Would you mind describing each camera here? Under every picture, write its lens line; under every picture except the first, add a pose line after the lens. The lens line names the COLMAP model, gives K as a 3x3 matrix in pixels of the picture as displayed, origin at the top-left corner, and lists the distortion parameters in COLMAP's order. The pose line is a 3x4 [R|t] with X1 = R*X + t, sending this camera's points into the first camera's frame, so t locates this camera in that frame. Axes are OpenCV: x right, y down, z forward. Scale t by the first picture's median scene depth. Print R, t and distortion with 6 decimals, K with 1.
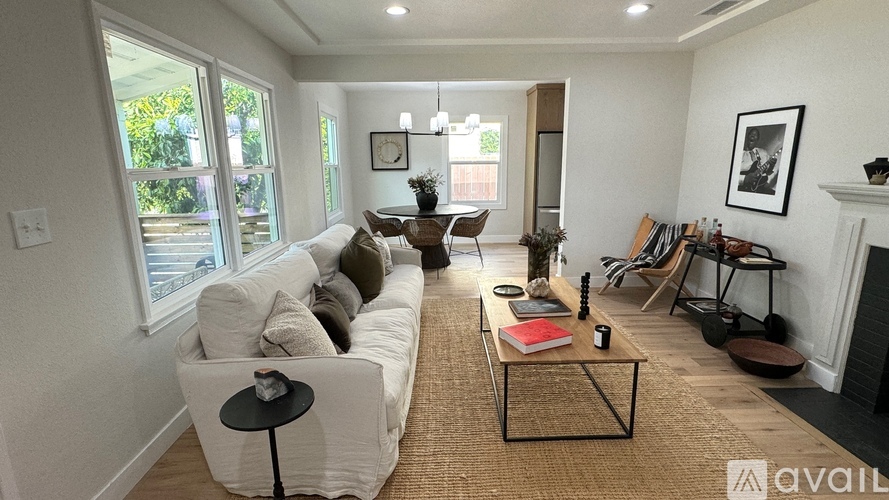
lens RADIAL K [[422.5, 0, 444.5], [0, 422.5, 250.0], [0, 0, 1]] dist [-0.002099, -0.000427]
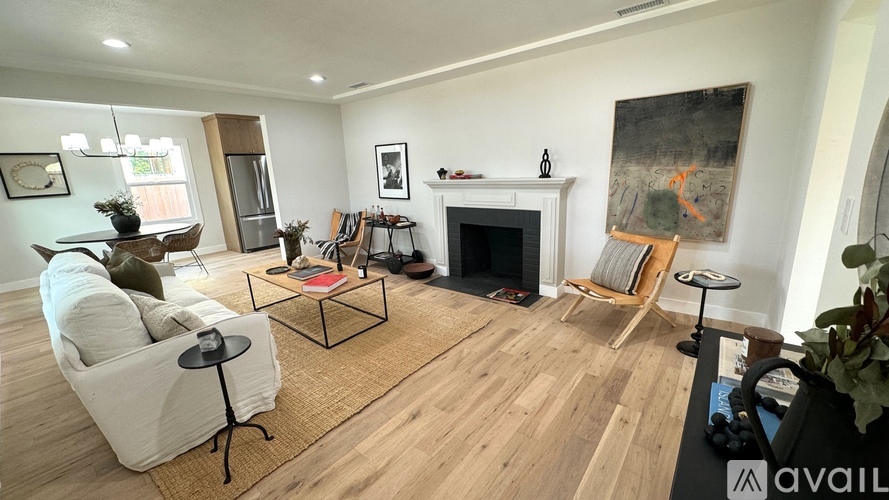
lens RADIAL K [[358.5, 0, 444.5], [0, 358.5, 250.0], [0, 0, 1]] dist [0.000047, 0.000037]
pose [[0.638291, -0.193491, 0.745081, -0.327198], [0.199333, 0.976427, 0.082807, 0.038119], [-0.743540, 0.095664, 0.661813, -0.168506]]
